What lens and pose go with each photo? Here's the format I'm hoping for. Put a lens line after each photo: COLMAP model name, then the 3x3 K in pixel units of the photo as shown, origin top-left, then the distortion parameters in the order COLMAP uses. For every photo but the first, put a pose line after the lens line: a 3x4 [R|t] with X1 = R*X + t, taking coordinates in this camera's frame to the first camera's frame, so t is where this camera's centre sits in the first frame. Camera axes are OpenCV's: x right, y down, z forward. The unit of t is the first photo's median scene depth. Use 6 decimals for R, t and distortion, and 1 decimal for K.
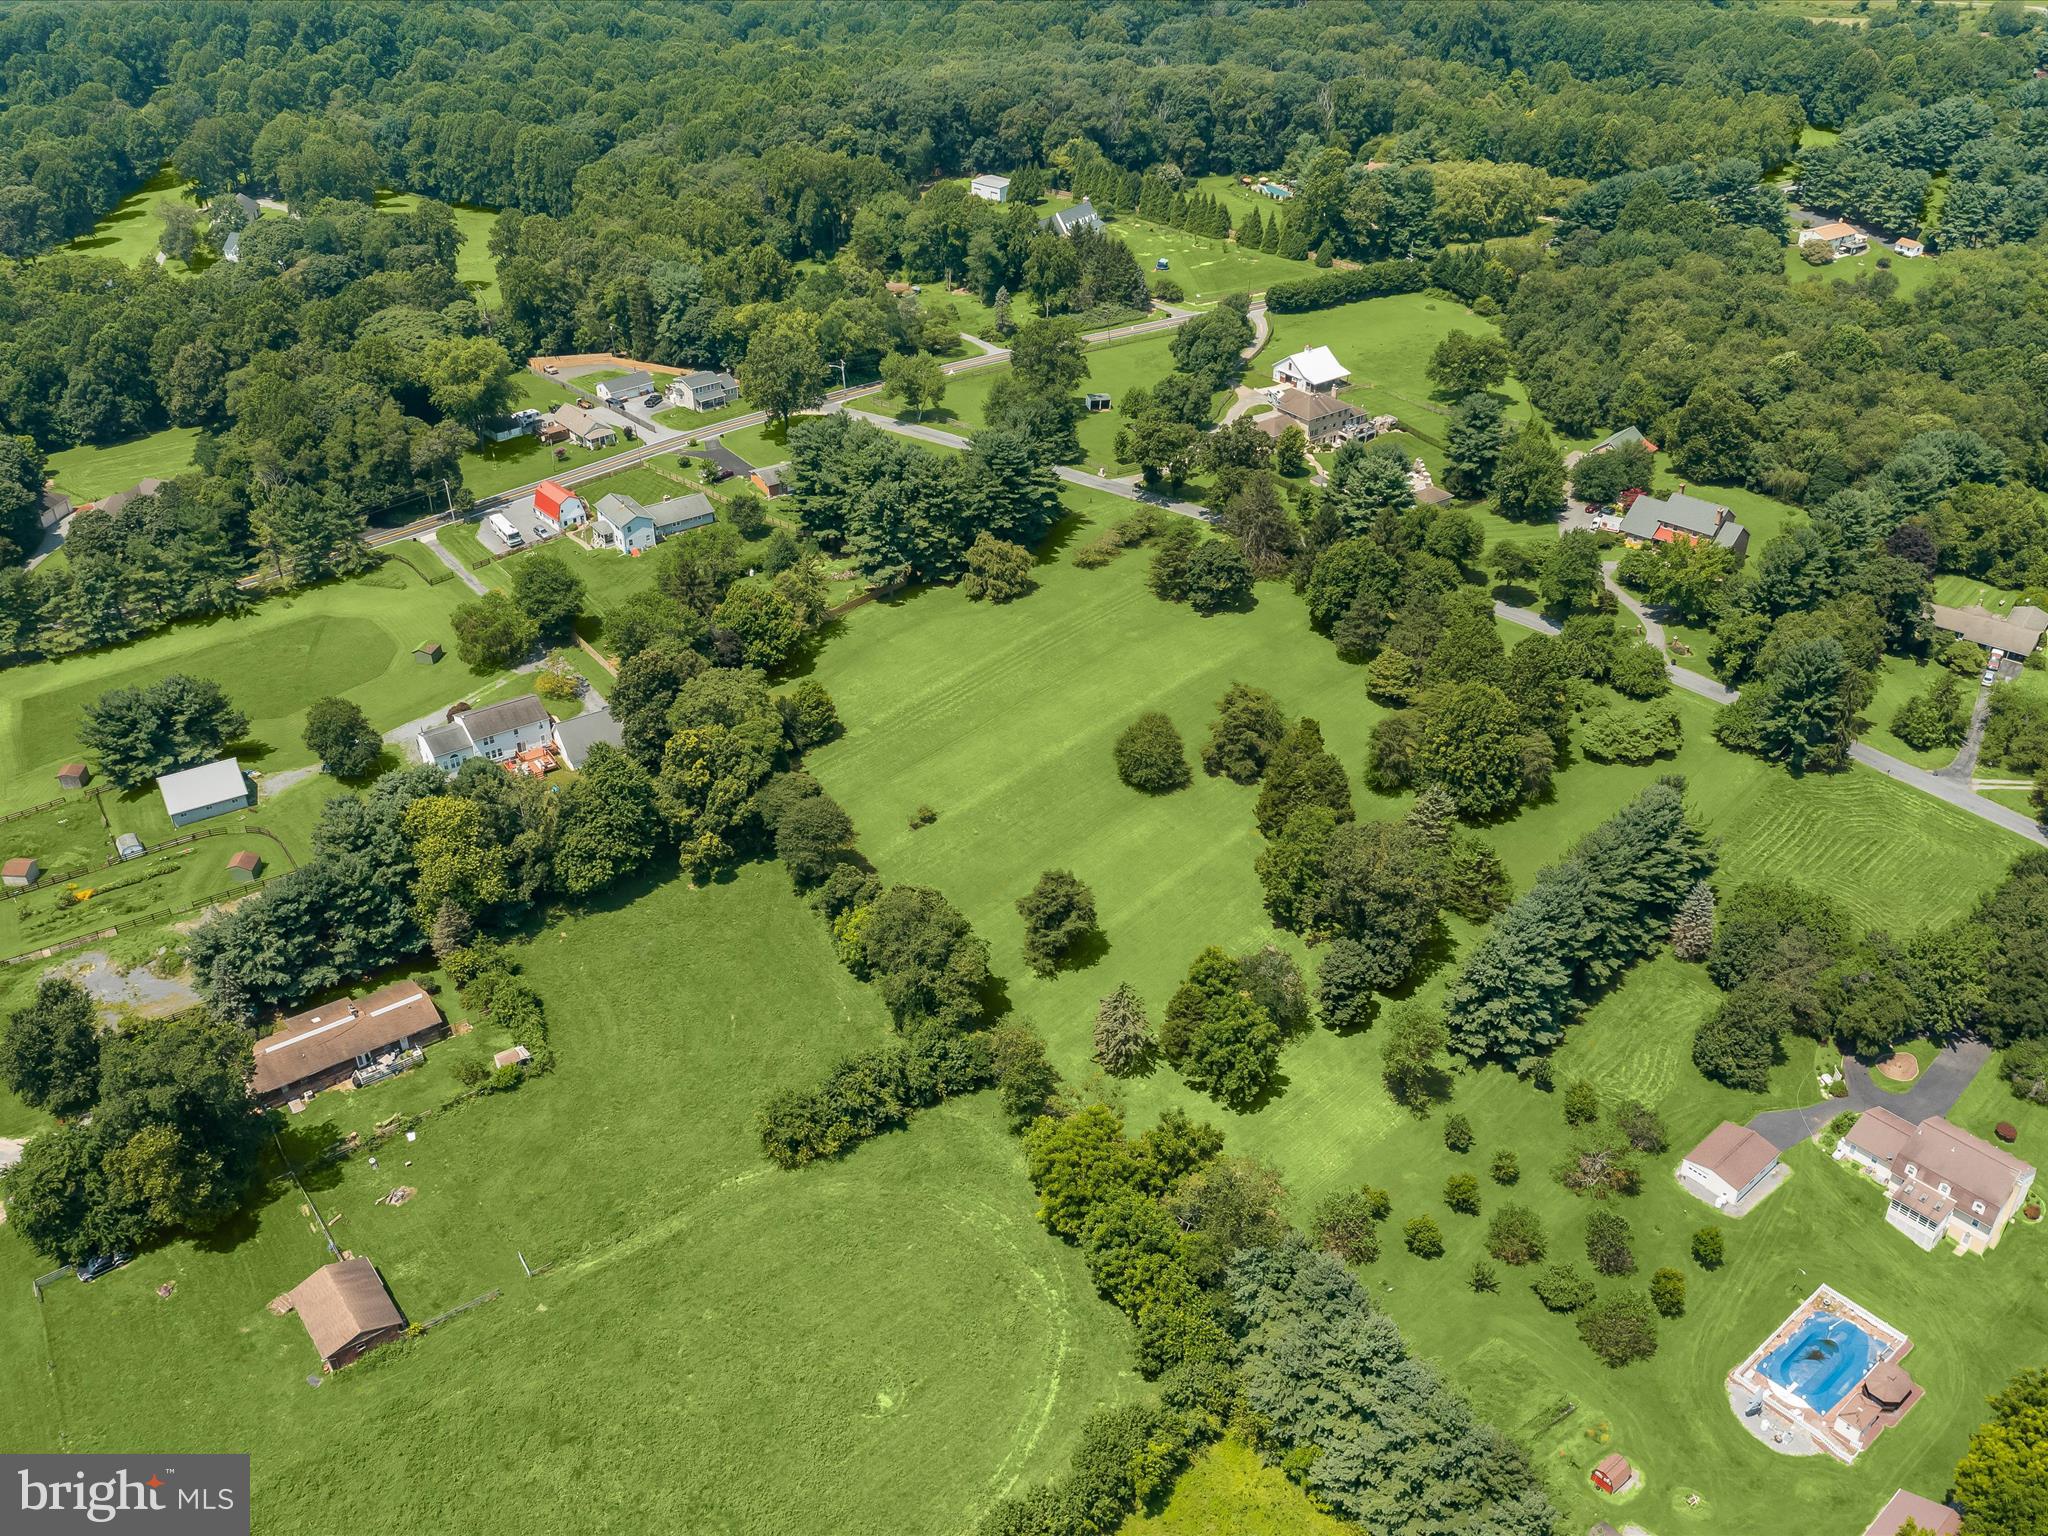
lens RADIAL K [[1834.7, 0, 1024.0], [0, 1834.7, 768.0], [0, 0, 1]] dist [-0.016628, -0.002561]
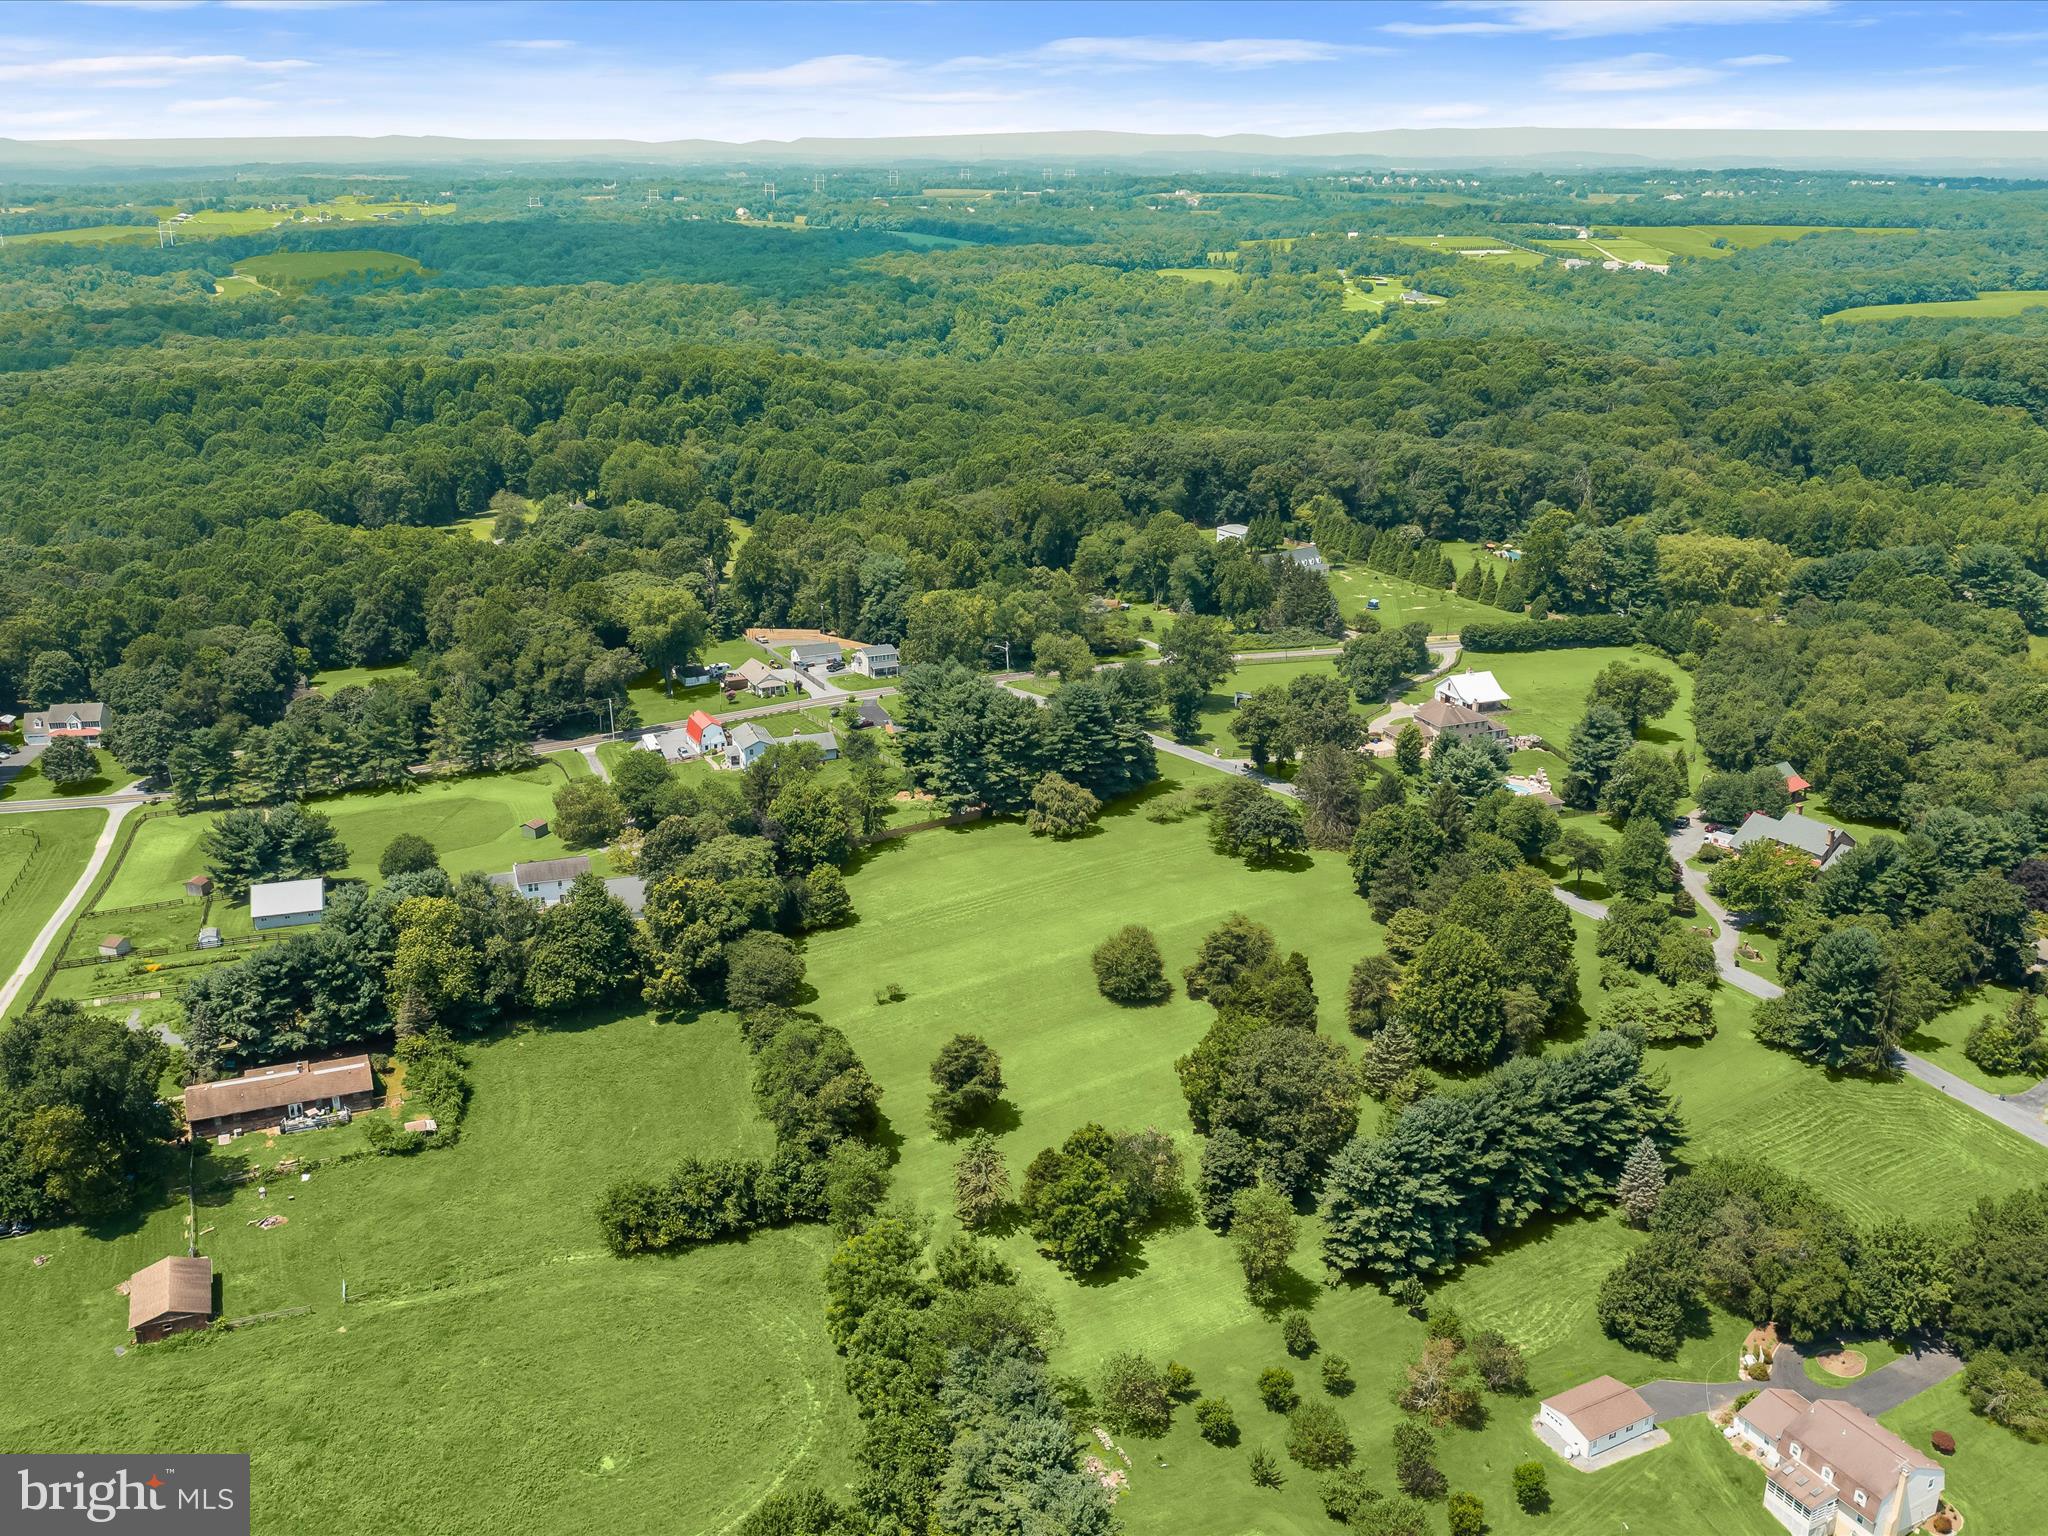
lens RADIAL K [[1850.5, 0, 1024.0], [0, 1850.5, 768.0], [0, 0, 1]] dist [-0.019199, 0.004174]
pose [[0.971000, 0.087500, -0.222494, 0.211887], [-0.135816, 0.967757, -0.212134, 0.101683], [0.196759, 0.236200, 0.951575, -0.001866]]
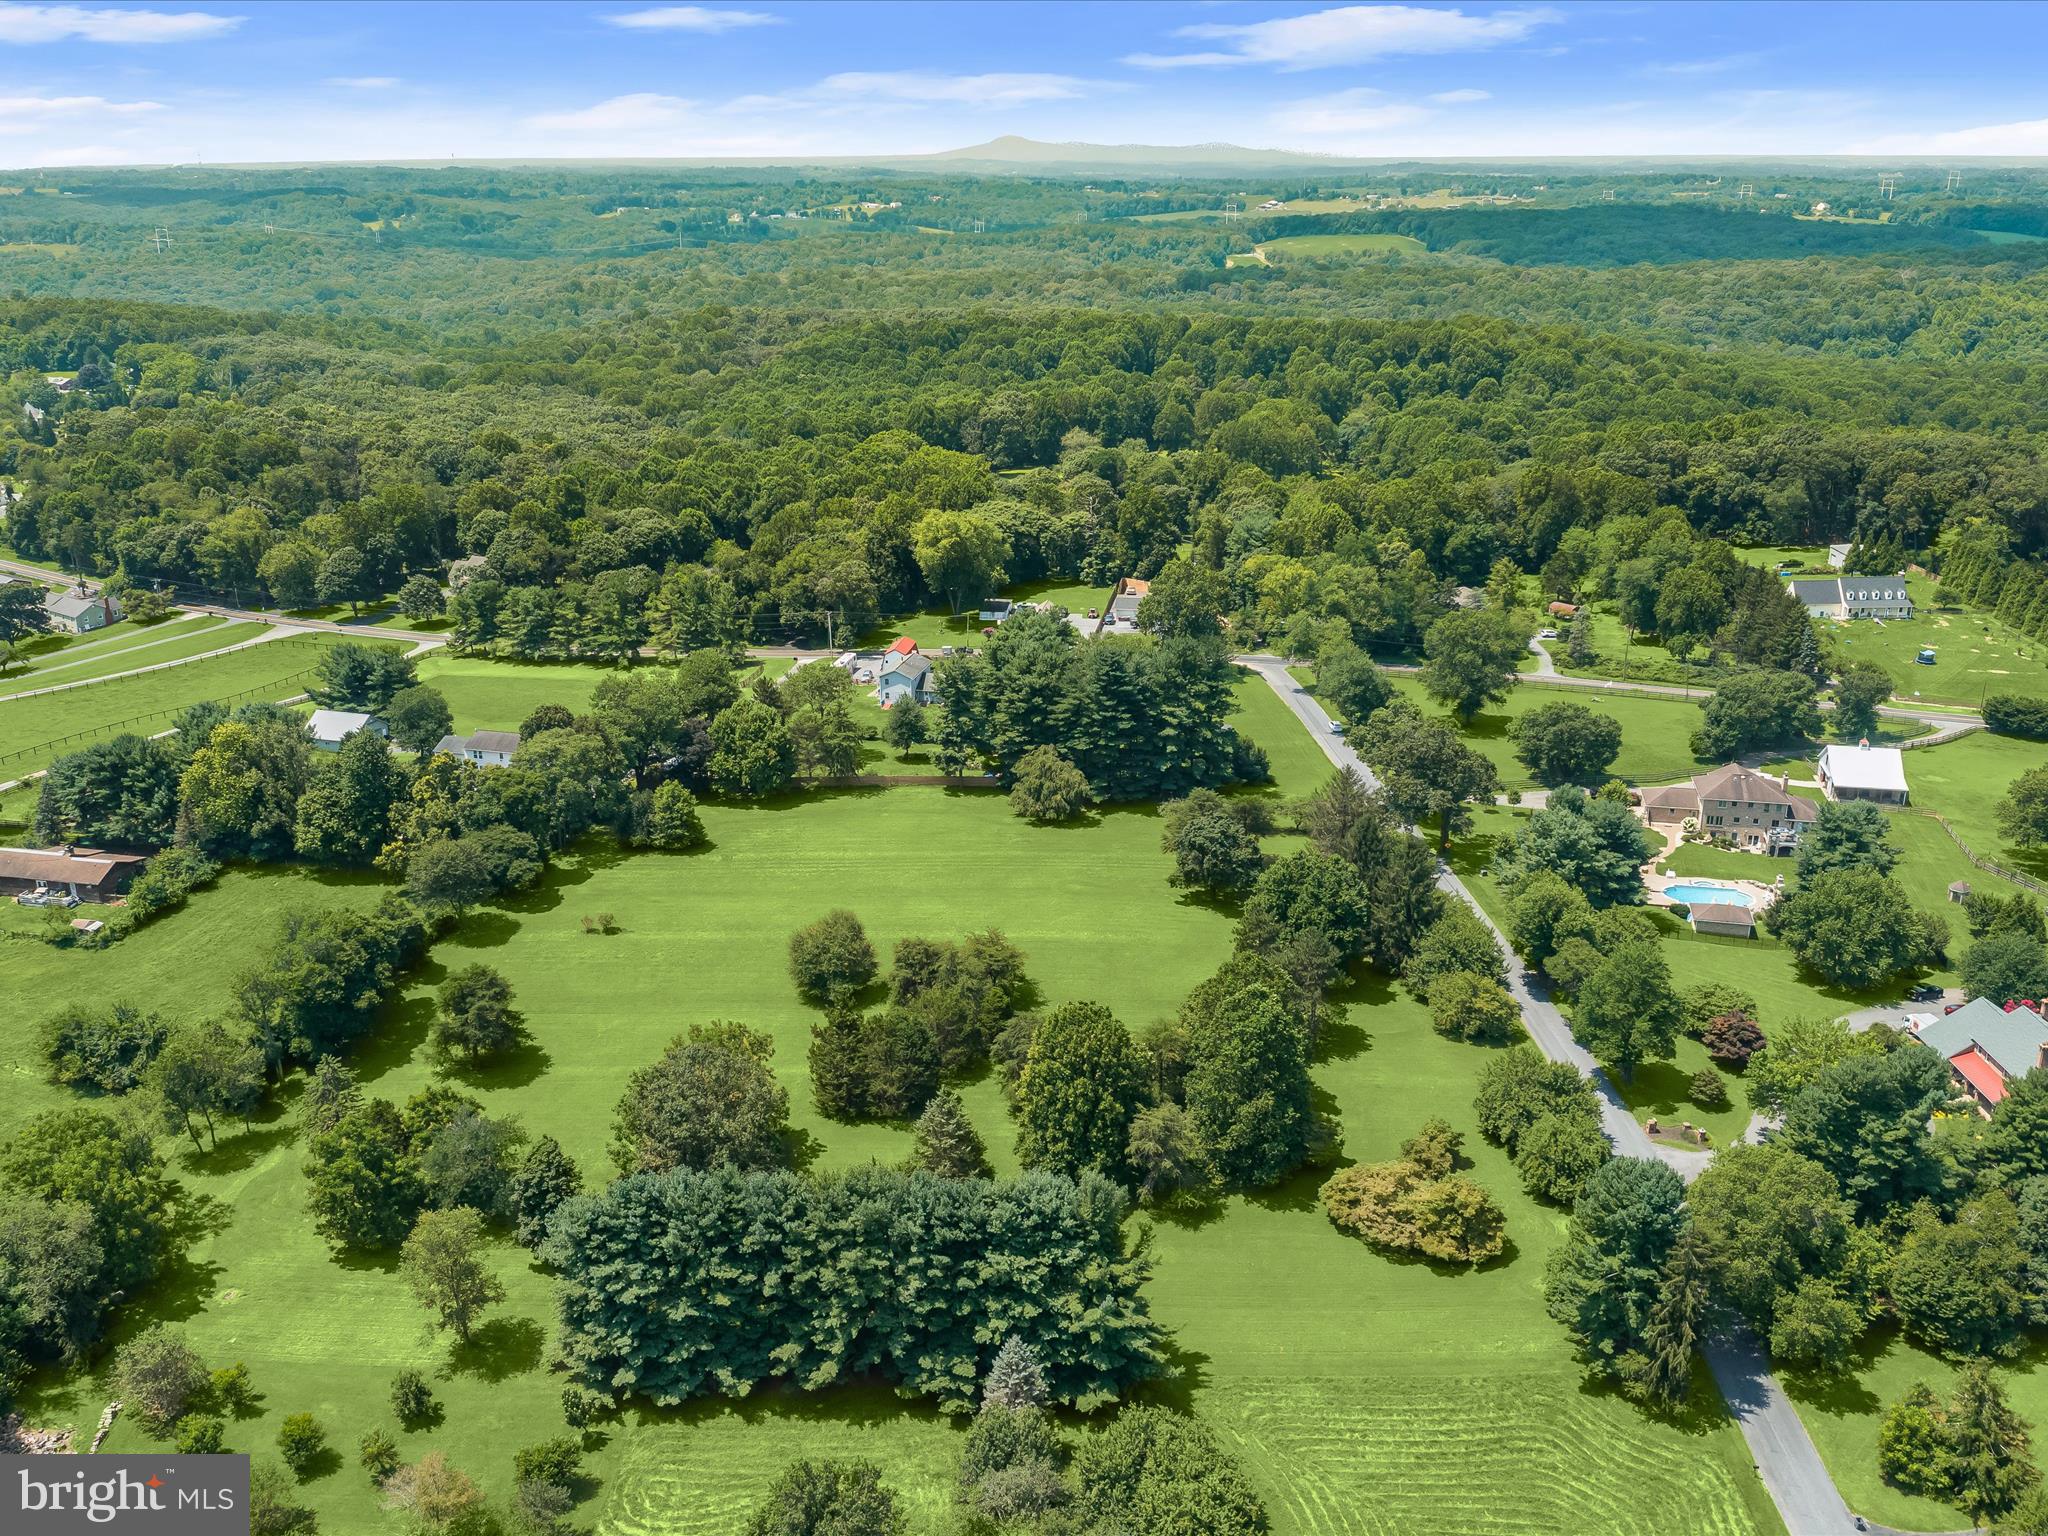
lens RADIAL K [[1848.8, 0, 1014.2], [0, 1848.8, 768.5], [0, 0, 1]] dist [-0.018553, 0.010164]
pose [[0.663153, 0.244527, -0.707414, 0.640869], [-0.398144, 0.915565, -0.056756, -0.066595], [0.633806, 0.319291, 0.704517, 0.405534]]
